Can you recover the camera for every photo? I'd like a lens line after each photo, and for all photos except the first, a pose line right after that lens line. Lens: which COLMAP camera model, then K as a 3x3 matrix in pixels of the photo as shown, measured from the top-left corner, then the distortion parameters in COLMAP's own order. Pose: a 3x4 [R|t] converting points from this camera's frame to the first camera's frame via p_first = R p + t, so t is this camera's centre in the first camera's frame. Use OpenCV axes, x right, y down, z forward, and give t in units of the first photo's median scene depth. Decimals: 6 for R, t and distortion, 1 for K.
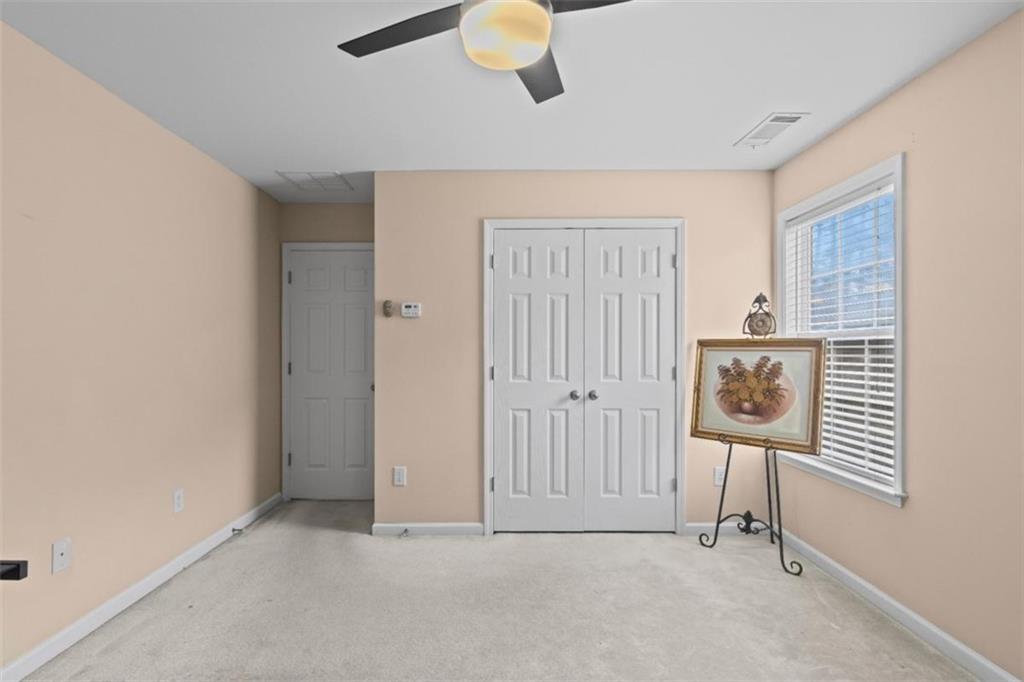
lens RADIAL K [[489.3, 0, 512.0], [0, 489.3, 341.0], [0, 0, 1]] dist [0.023987, -0.000222]
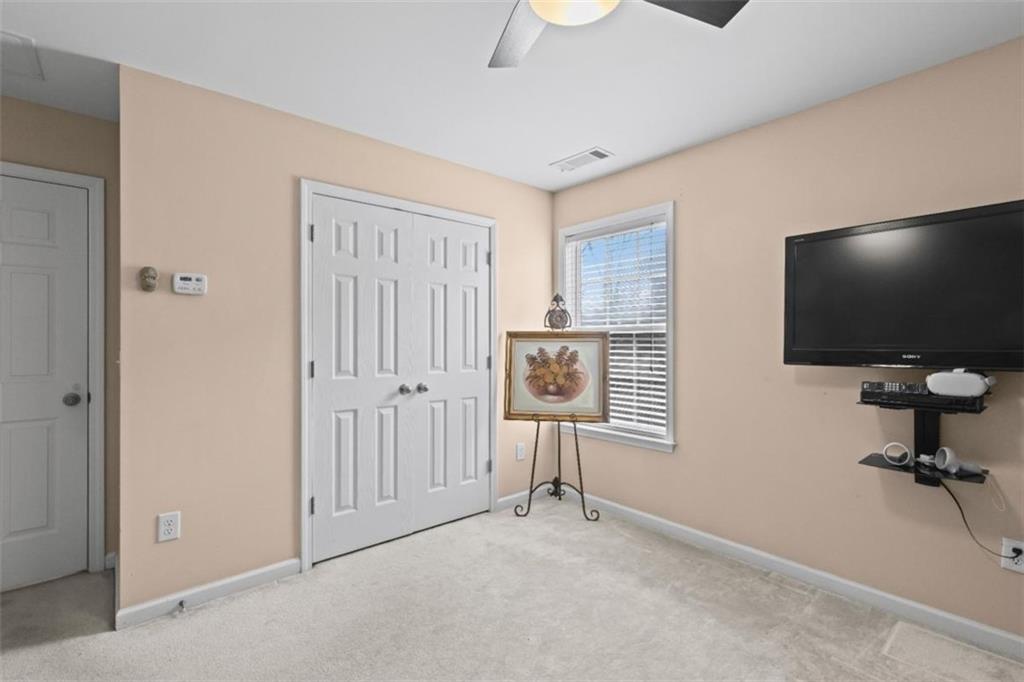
lens RADIAL K [[459.7, 0, 514.0], [0, 459.7, 333.7], [0, 0, 1]] dist [0.027892, -0.000600]
pose [[0.770432, 0.009121, 0.637457, -0.287722], [-0.011391, 0.999935, -0.000541, 0.002610], [-0.637421, -0.006844, 0.770486, 0.202391]]
